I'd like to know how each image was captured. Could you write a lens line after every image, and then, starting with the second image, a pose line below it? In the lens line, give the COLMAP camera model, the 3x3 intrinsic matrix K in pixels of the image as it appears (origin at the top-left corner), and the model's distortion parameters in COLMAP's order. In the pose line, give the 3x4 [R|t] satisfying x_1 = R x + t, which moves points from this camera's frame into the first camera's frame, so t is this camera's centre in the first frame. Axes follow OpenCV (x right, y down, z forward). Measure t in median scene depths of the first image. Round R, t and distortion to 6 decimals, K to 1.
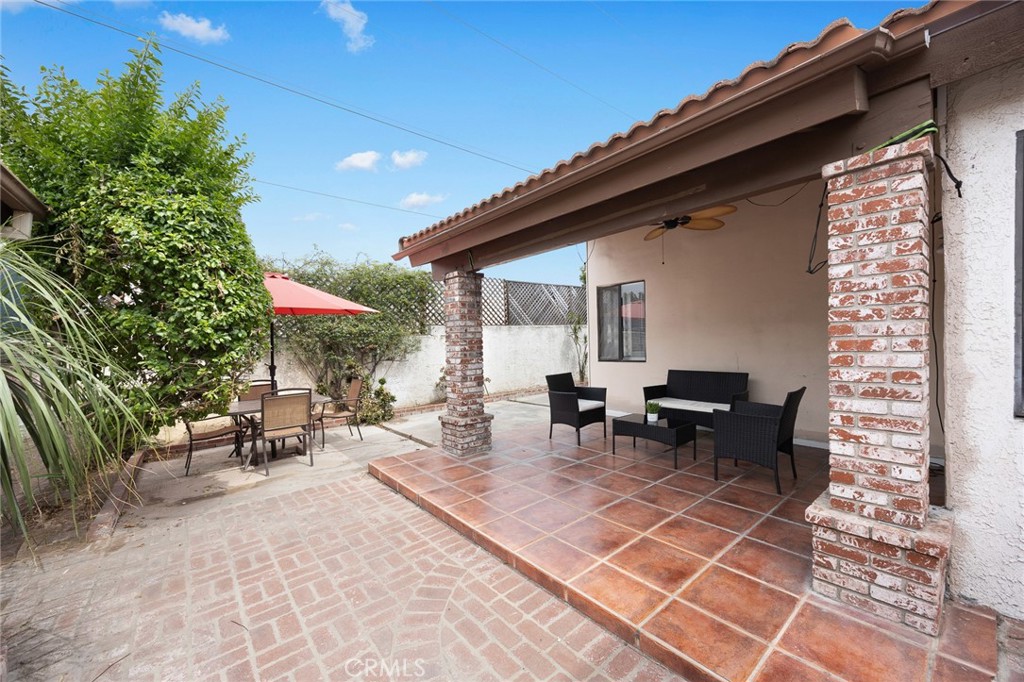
lens RADIAL K [[394.2, 0, 512.0], [0, 394.2, 341.0], [0, 0, 1]] dist [-0.000201, 0.000154]
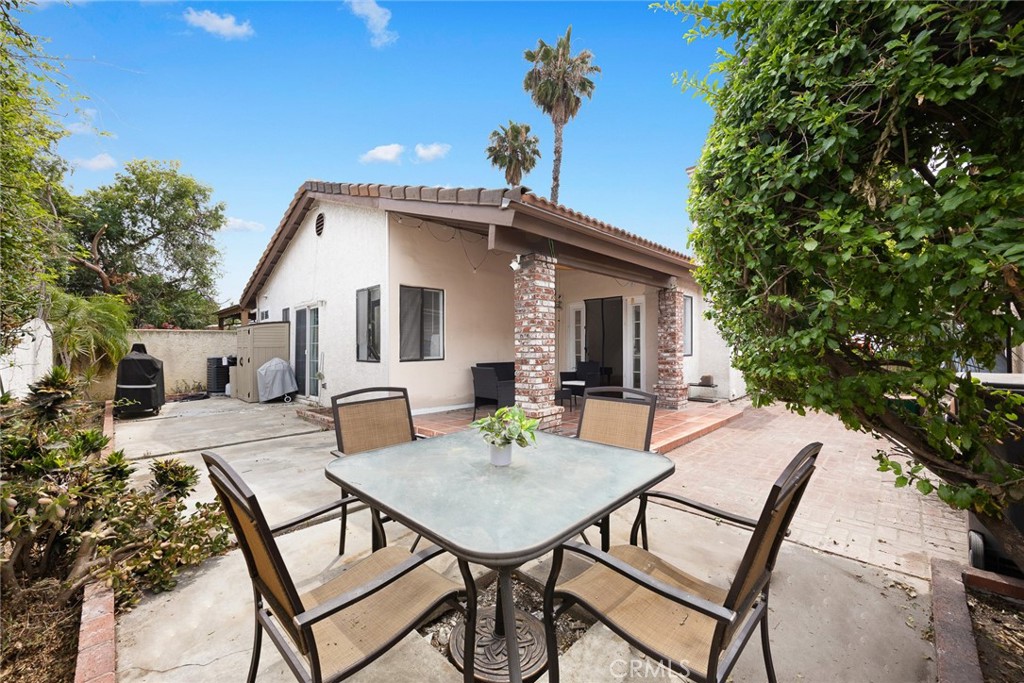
lens RADIAL K [[405.6, 0, 513.0], [0, 405.6, 332.7], [0, 0, 1]] dist [-0.001718, 0.000097]
pose [[-0.110928, 0.074860, 0.991005, -1.507813], [0.020291, 0.997122, -0.073051, 0.110572], [-0.993621, 0.012005, -0.112128, 1.618327]]
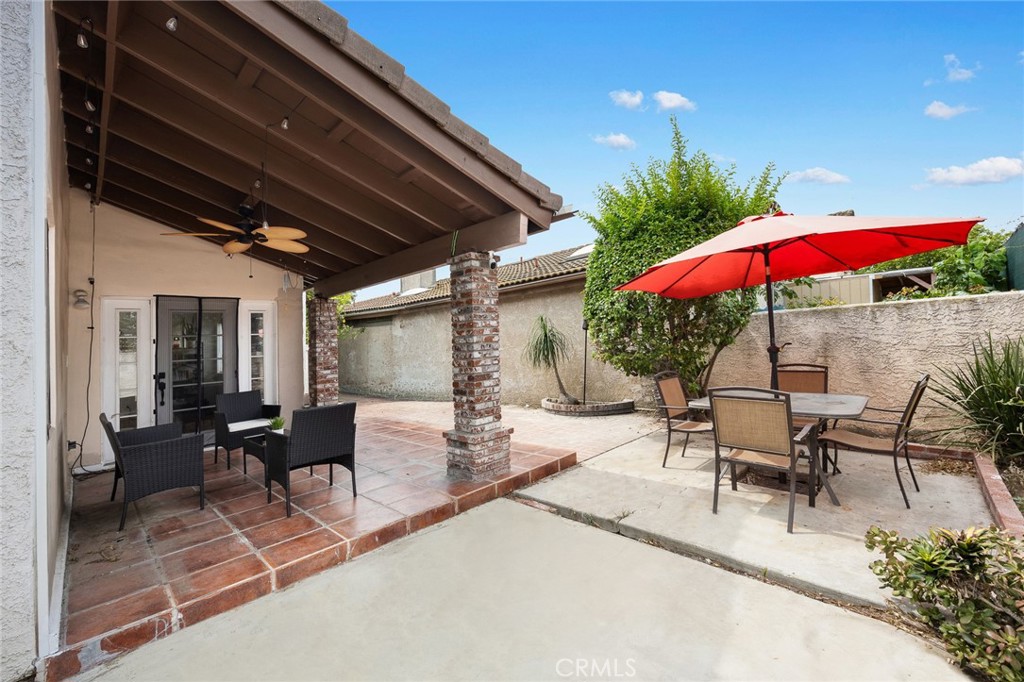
lens RADIAL K [[405.6, 0, 513.0], [0, 405.6, 332.2], [0, 0, 1]] dist [-0.001718, 0.000097]
pose [[-0.989613, 0.088883, -0.112984, -0.180828], [0.091421, 0.995659, -0.017469, 0.015015], [0.110941, -0.027617, -0.993443, 2.548481]]
